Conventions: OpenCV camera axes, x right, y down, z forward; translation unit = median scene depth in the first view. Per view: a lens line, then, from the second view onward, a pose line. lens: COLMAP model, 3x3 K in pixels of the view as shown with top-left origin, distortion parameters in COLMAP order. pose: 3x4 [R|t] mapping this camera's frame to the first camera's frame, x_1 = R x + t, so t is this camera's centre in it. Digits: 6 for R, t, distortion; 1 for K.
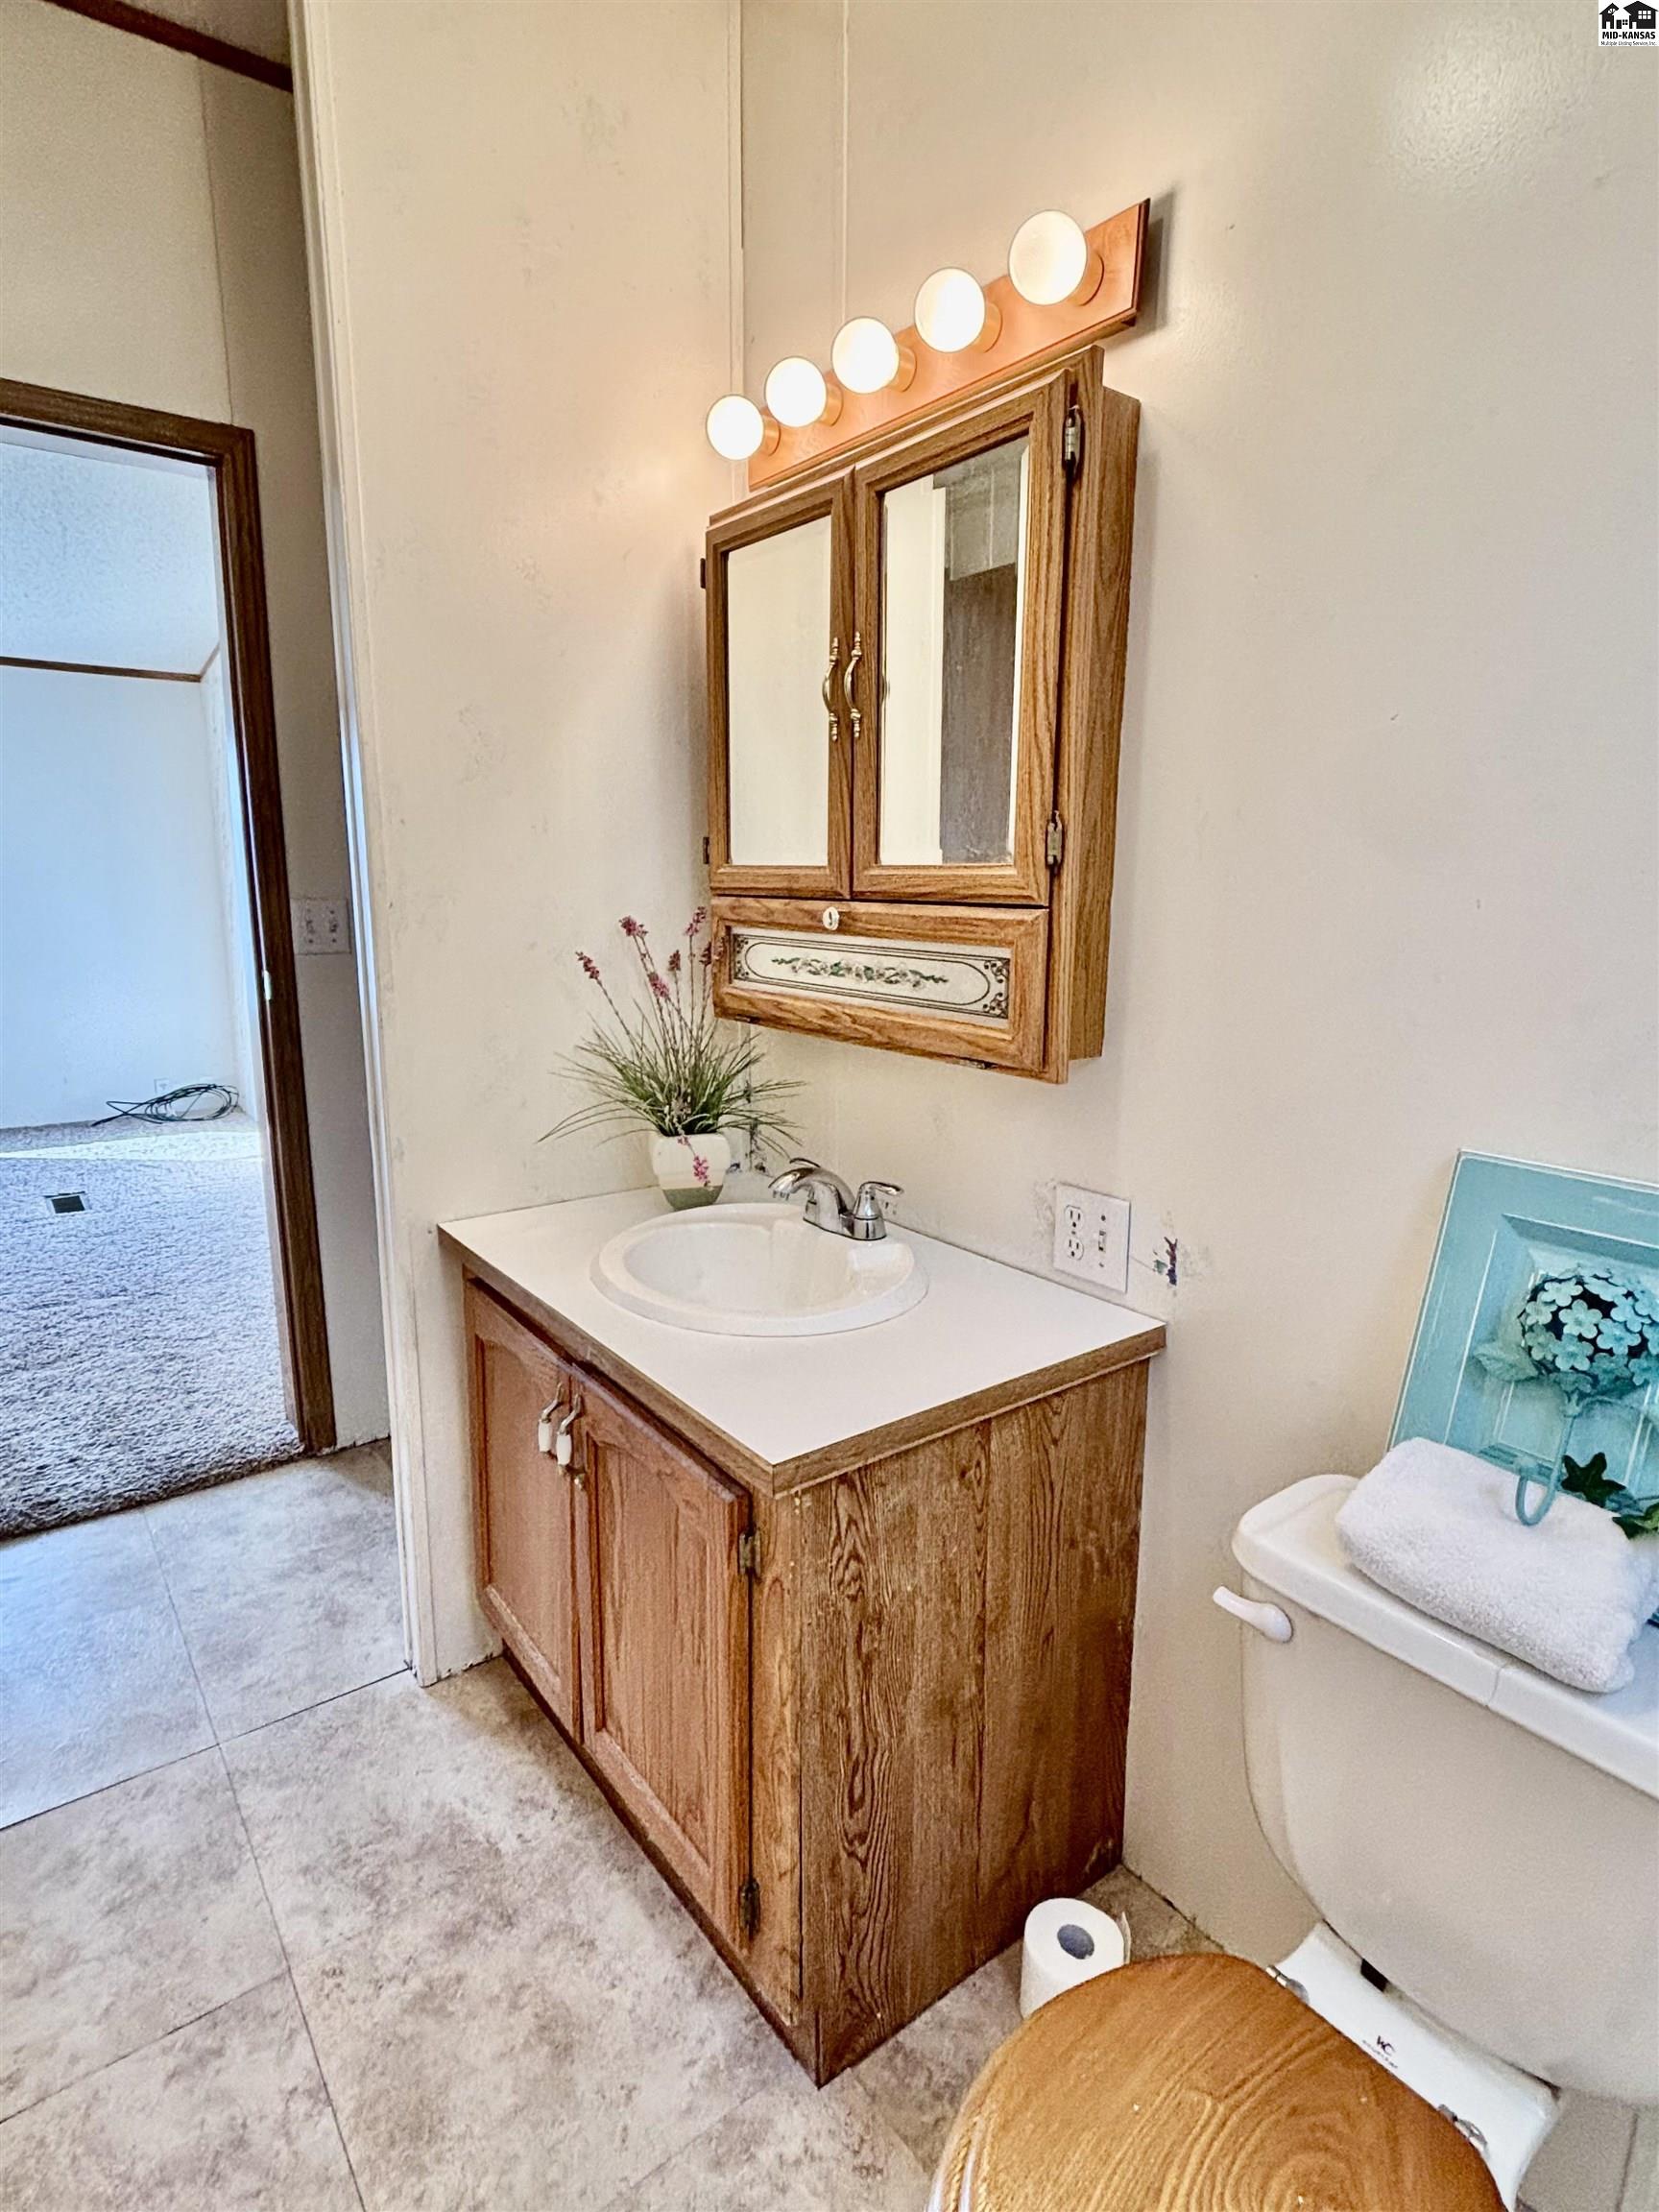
lens RADIAL K [[1173.7, 0, 829.5], [0, 1173.7, 1106.0], [0, 0, 1]] dist [0.043202, -0.000010]
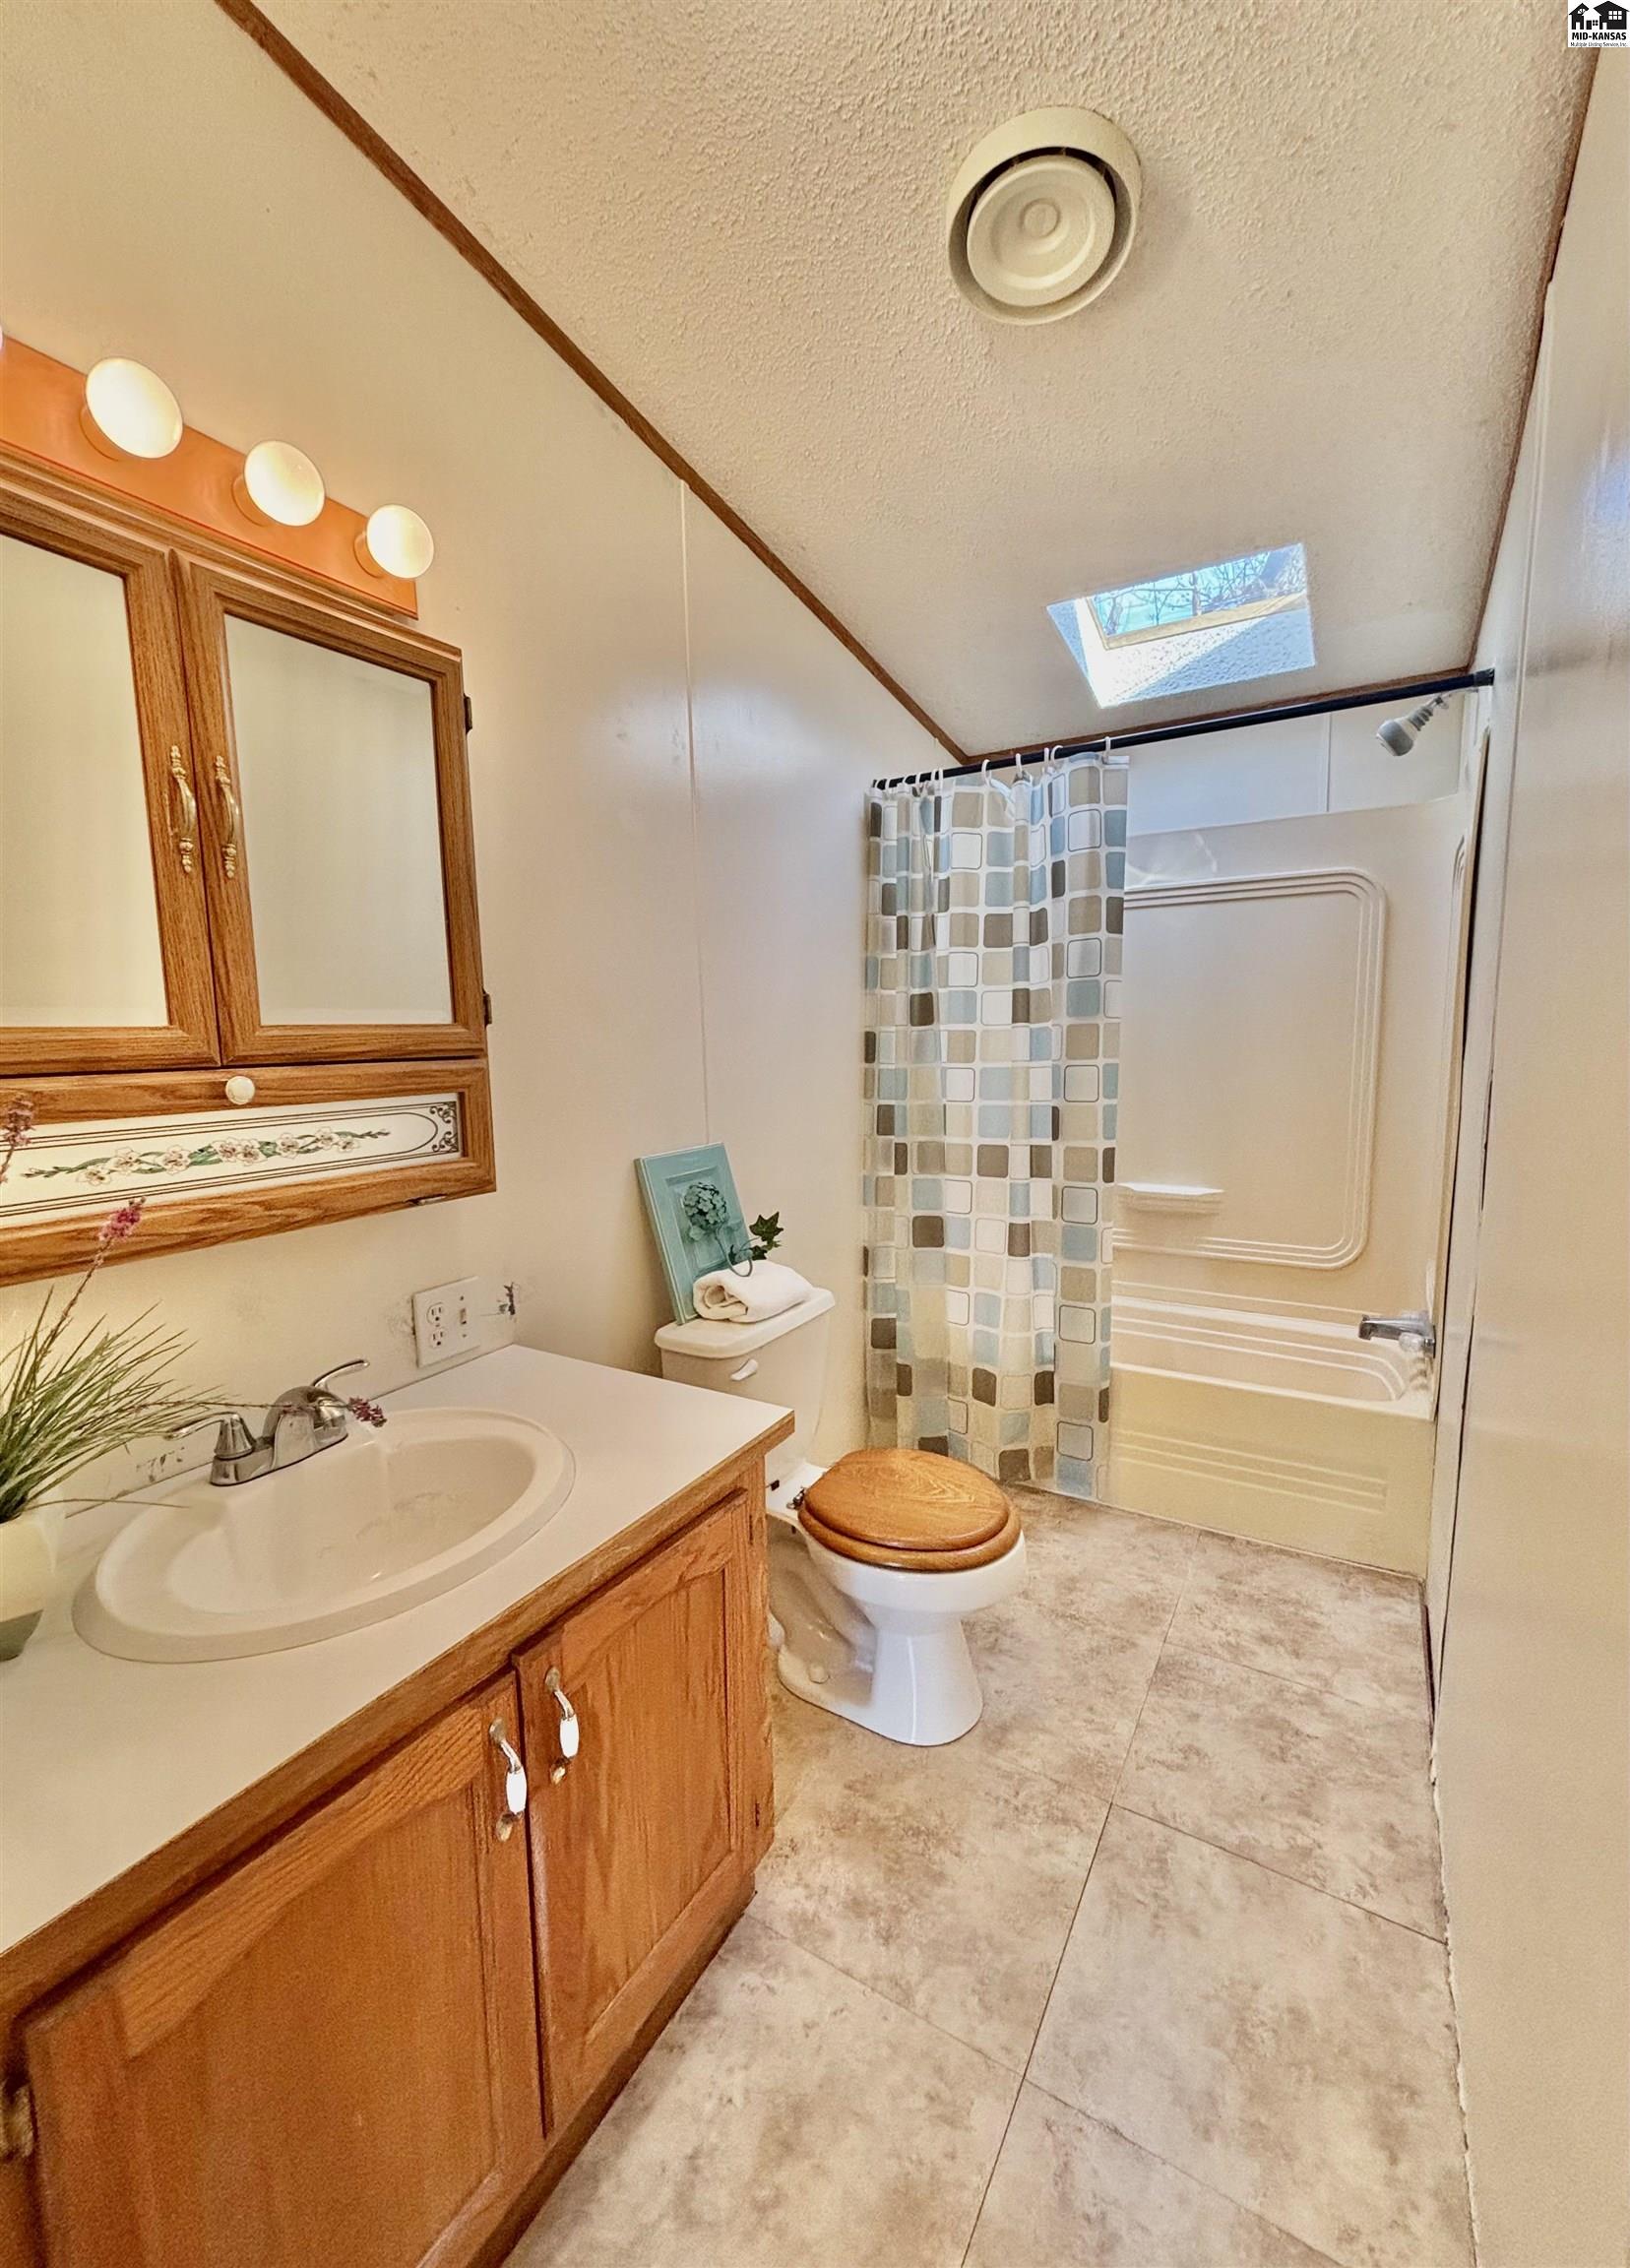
lens RADIAL K [[909.3, 0, 815.0], [0, 909.3, 1134.0], [0, 0, 1]] dist [-0.000098, -0.000083]
pose [[-0.372508, -0.107034, 0.921836, -0.770880], [0.196732, 0.961643, 0.191154, -0.182268], [-0.906937, 0.252561, -0.337163, 0.910630]]
